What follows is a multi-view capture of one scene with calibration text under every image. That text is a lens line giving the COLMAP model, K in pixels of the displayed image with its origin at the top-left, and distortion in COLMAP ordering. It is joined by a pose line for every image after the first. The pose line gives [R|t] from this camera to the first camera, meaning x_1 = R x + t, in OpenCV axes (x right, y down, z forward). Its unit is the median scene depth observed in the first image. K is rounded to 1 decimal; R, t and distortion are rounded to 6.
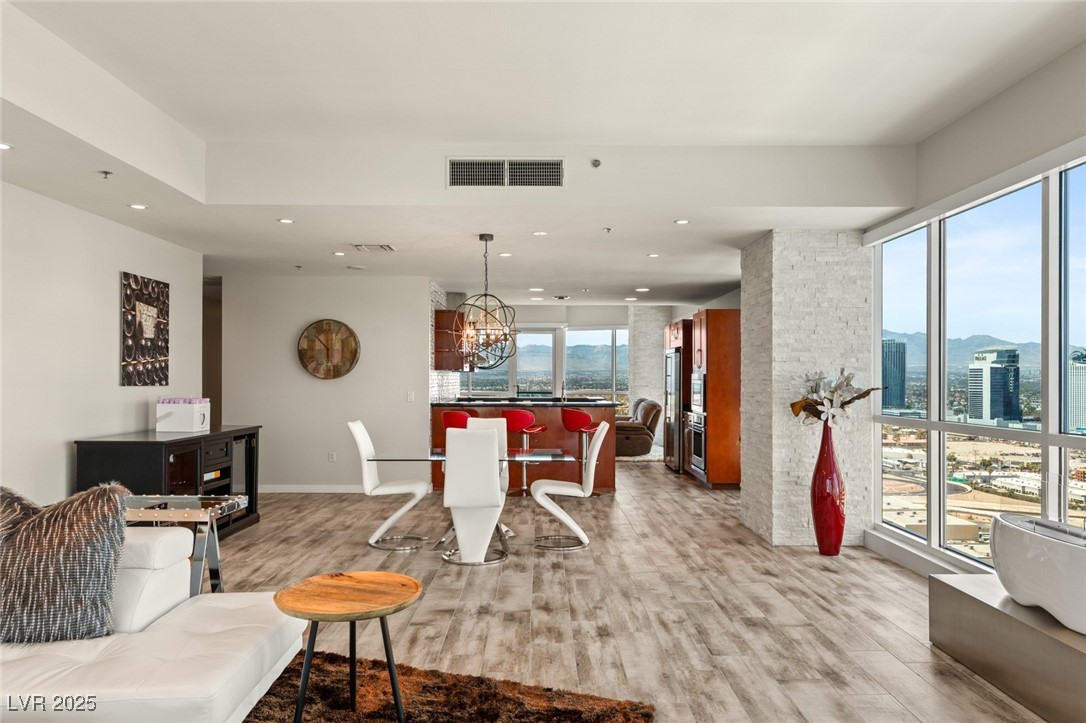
lens RADIAL K [[758.1, 0, 544.3], [0, 758.1, 376.4], [0, 0, 1]] dist [0.008930, 0.003130]
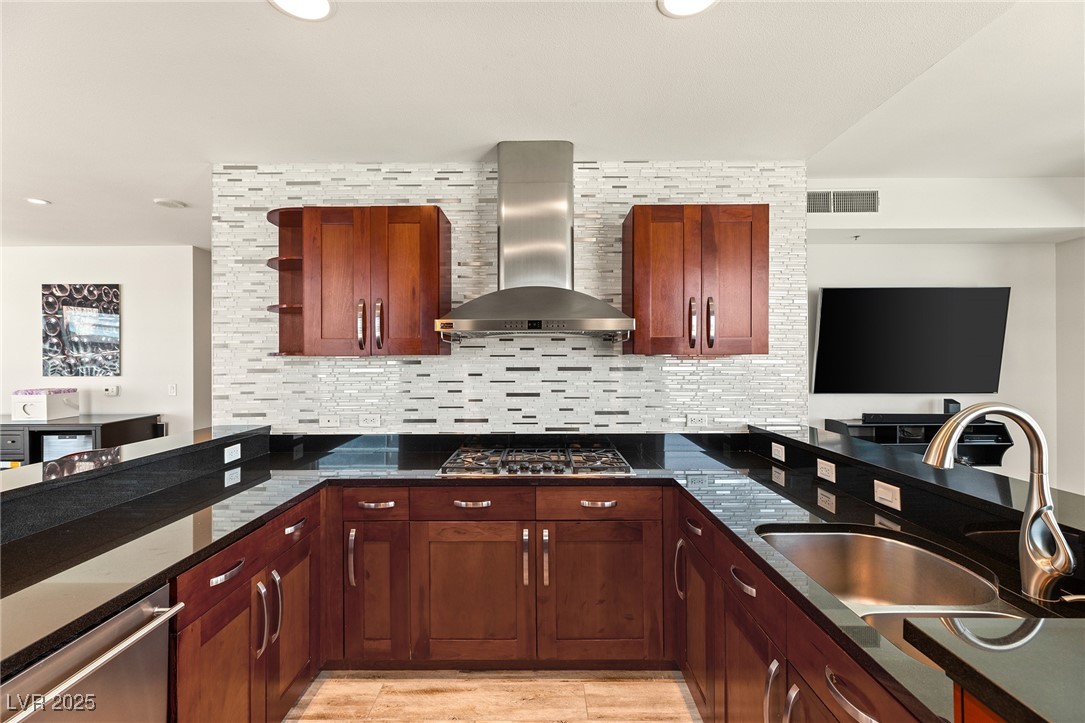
lens RADIAL K [[479.6, 0, 536.8], [0, 479.6, 359.3], [0, 0, 1]] dist [0.003674, 0.000194]
pose [[-0.008784, -0.000853, -0.999961, 0.223129], [0.007195, 0.999974, -0.000916, -0.007884], [0.999936, -0.007203, -0.008778, 1.765603]]
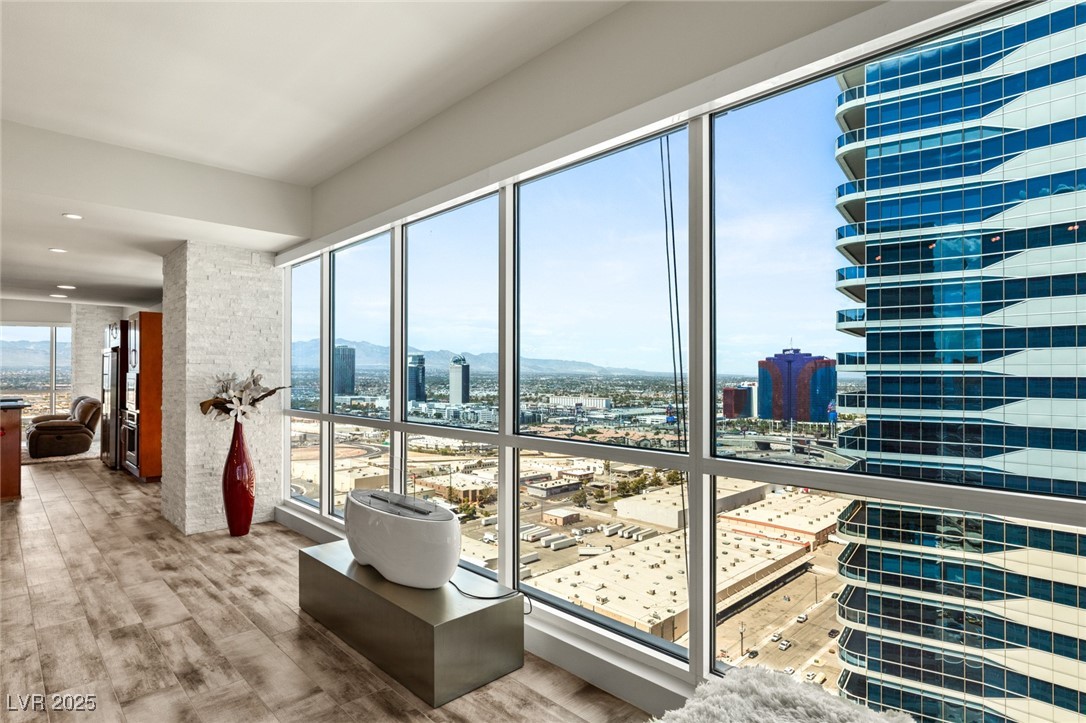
lens RADIAL K [[573.6, 0, 541.6], [0, 573.6, 371.4], [0, 0, 1]] dist [0.001006, -0.000072]
pose [[0.725674, 0.002702, 0.688034, 0.106774], [-0.001382, 0.999996, -0.002469, -0.007021], [-0.688038, 0.000841, 0.725674, 0.066282]]
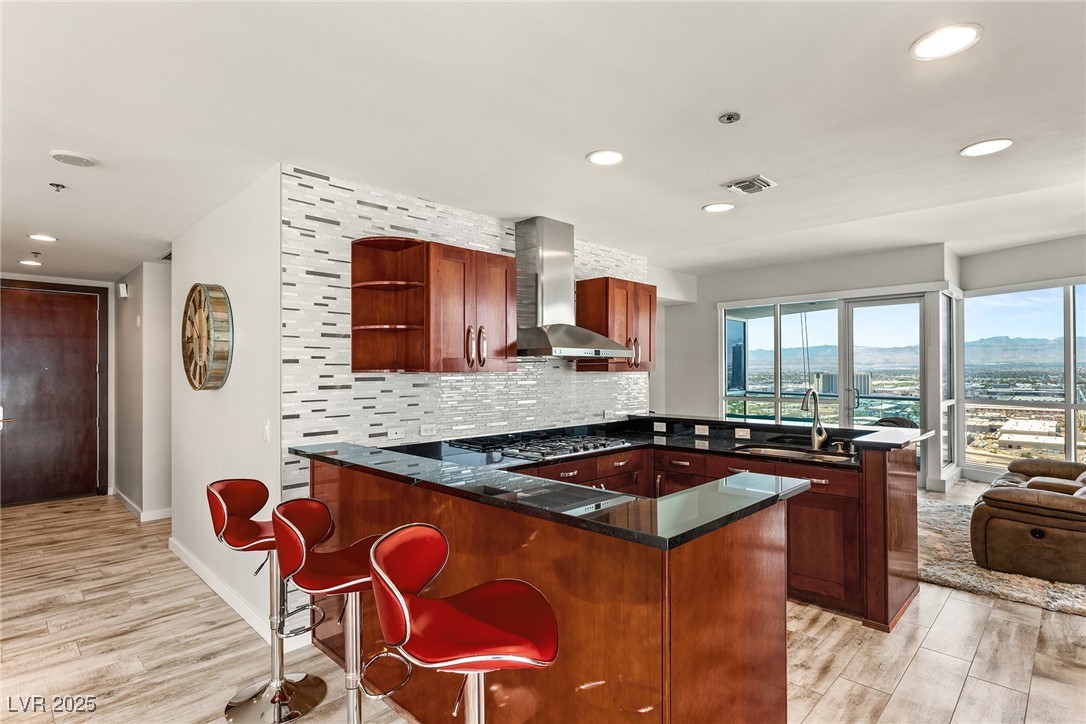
lens RADIAL K [[543.5, 0, 549.7], [0, 543.5, 368.6], [0, 0, 1]] dist [-0.001765, 0.000533]
pose [[0.713825, -0.009029, -0.700266, 0.264990], [0.007383, 0.999958, -0.005367, -0.012225], [0.700285, -0.001339, 0.713862, 1.290815]]
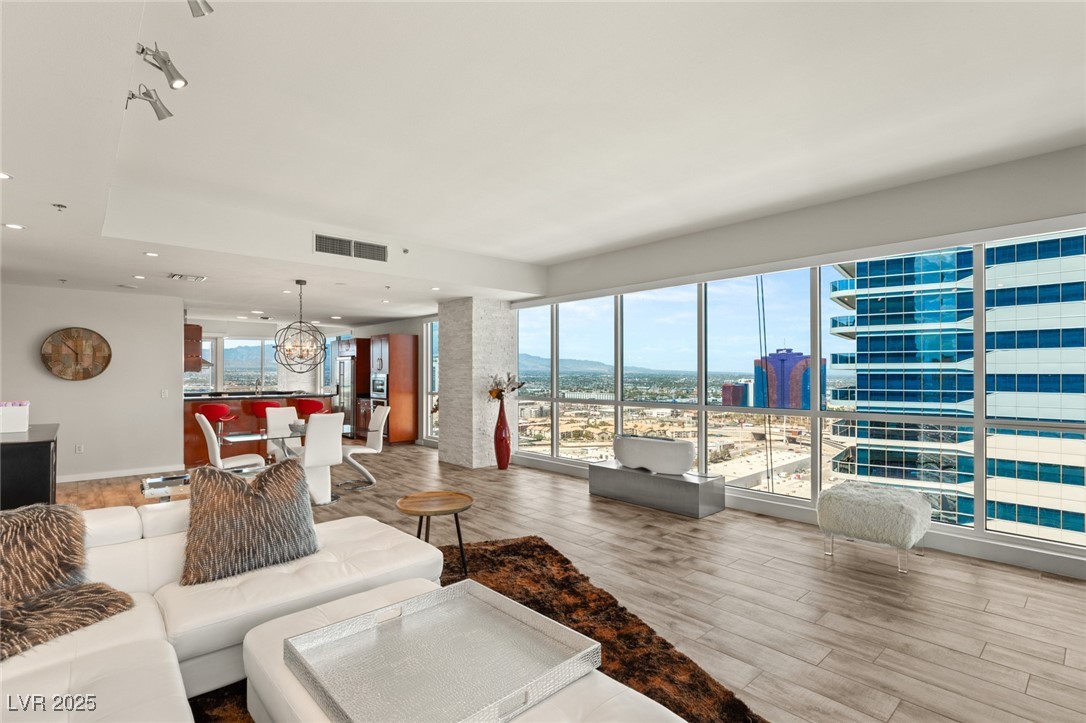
lens RADIAL K [[515.1, 0, 545.5], [0, 515.1, 371.9], [0, 0, 1]] dist [-0.004062, -0.000117]
pose [[0.741876, -0.002159, 0.670534, -0.402329], [0.001555, 0.999998, 0.001499, -0.013612], [-0.670535, -0.000070, 0.741878, -0.043338]]
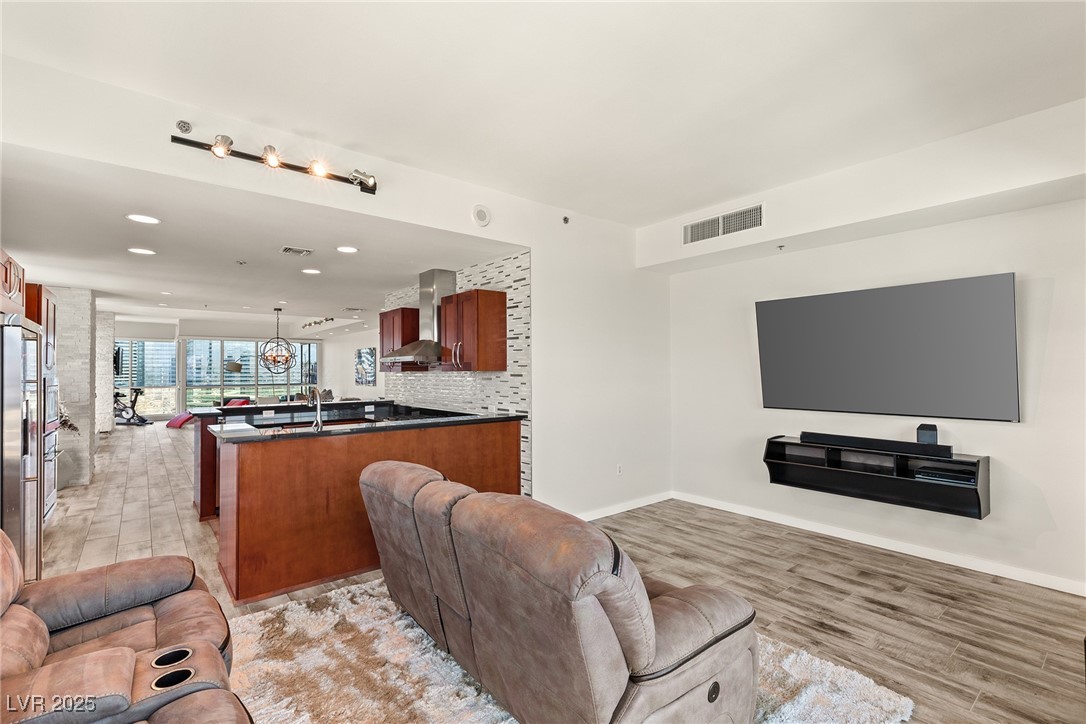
lens RADIAL K [[480.1, 0, 537.3], [0, 480.1, 359.8], [0, 0, 1]] dist [0.003674, 0.000194]
pose [[-0.773702, -0.010745, -0.633458, 0.212355], [0.006383, 0.999673, -0.024753, -0.010206], [0.633517, -0.023195, -0.773381, 2.551536]]
